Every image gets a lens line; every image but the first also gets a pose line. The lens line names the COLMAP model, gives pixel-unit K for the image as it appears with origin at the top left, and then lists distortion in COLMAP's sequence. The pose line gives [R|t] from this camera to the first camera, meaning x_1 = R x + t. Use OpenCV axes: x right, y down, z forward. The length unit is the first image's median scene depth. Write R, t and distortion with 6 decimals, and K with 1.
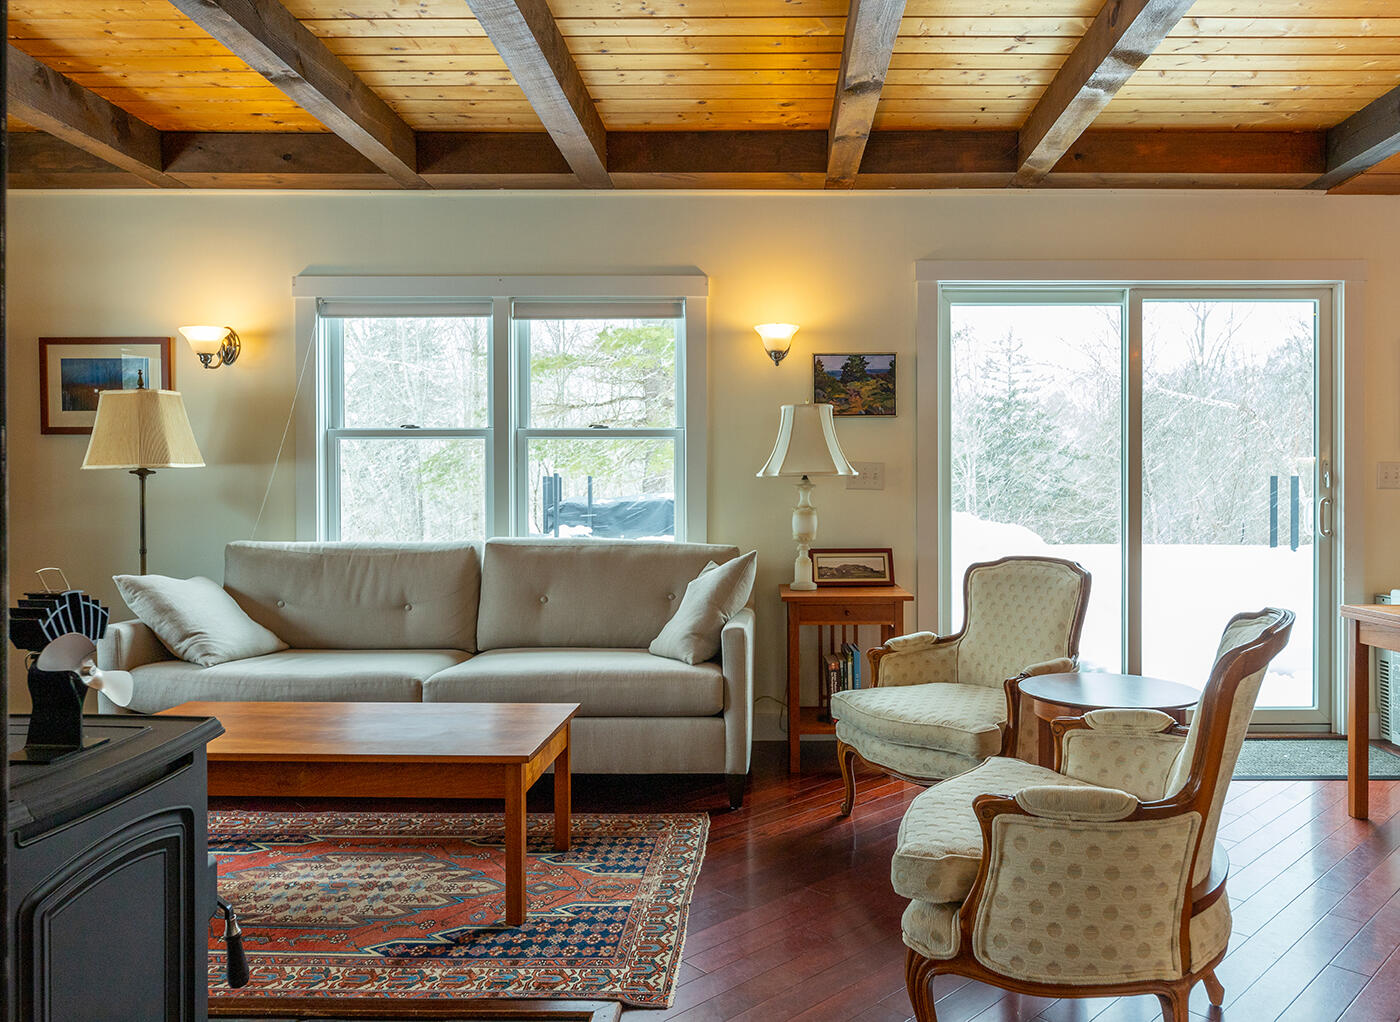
lens RADIAL K [[997.9, 0, 698.4], [0, 997.9, 507.3], [0, 0, 1]] dist [0.001636, -0.004143]
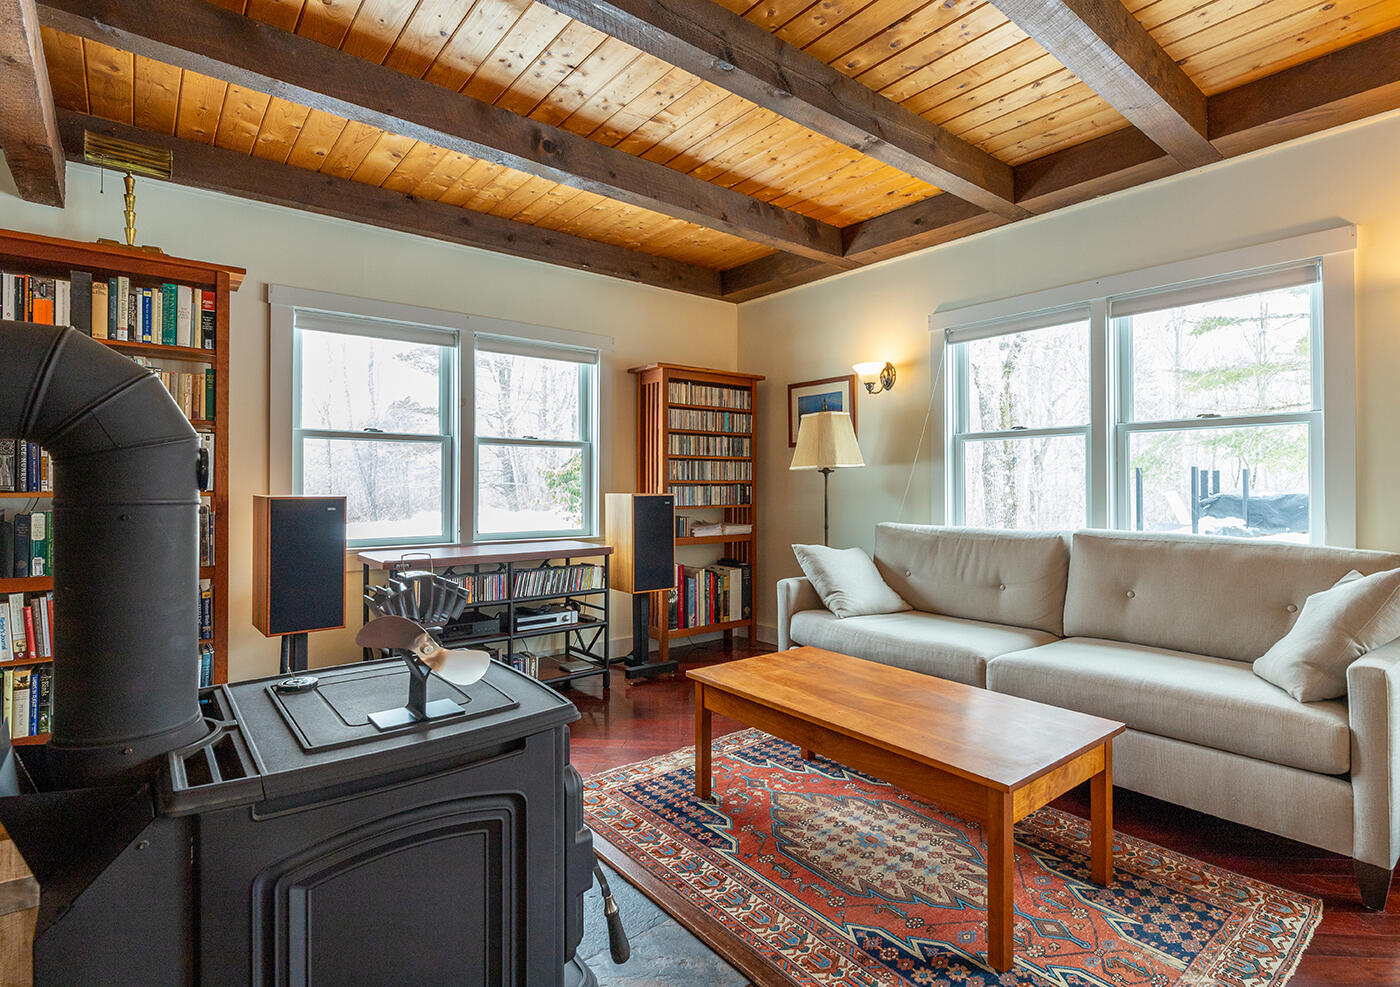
lens RADIAL K [[712.7, 0, 705.1], [0, 712.7, 484.2], [0, 0, 1]] dist [-0.004696, 0.000233]
pose [[0.701195, -0.001620, -0.712968, 0.053184], [-0.009188, 0.999894, -0.011308, -0.004562], [0.712910, 0.014479, 0.701106, 0.216727]]
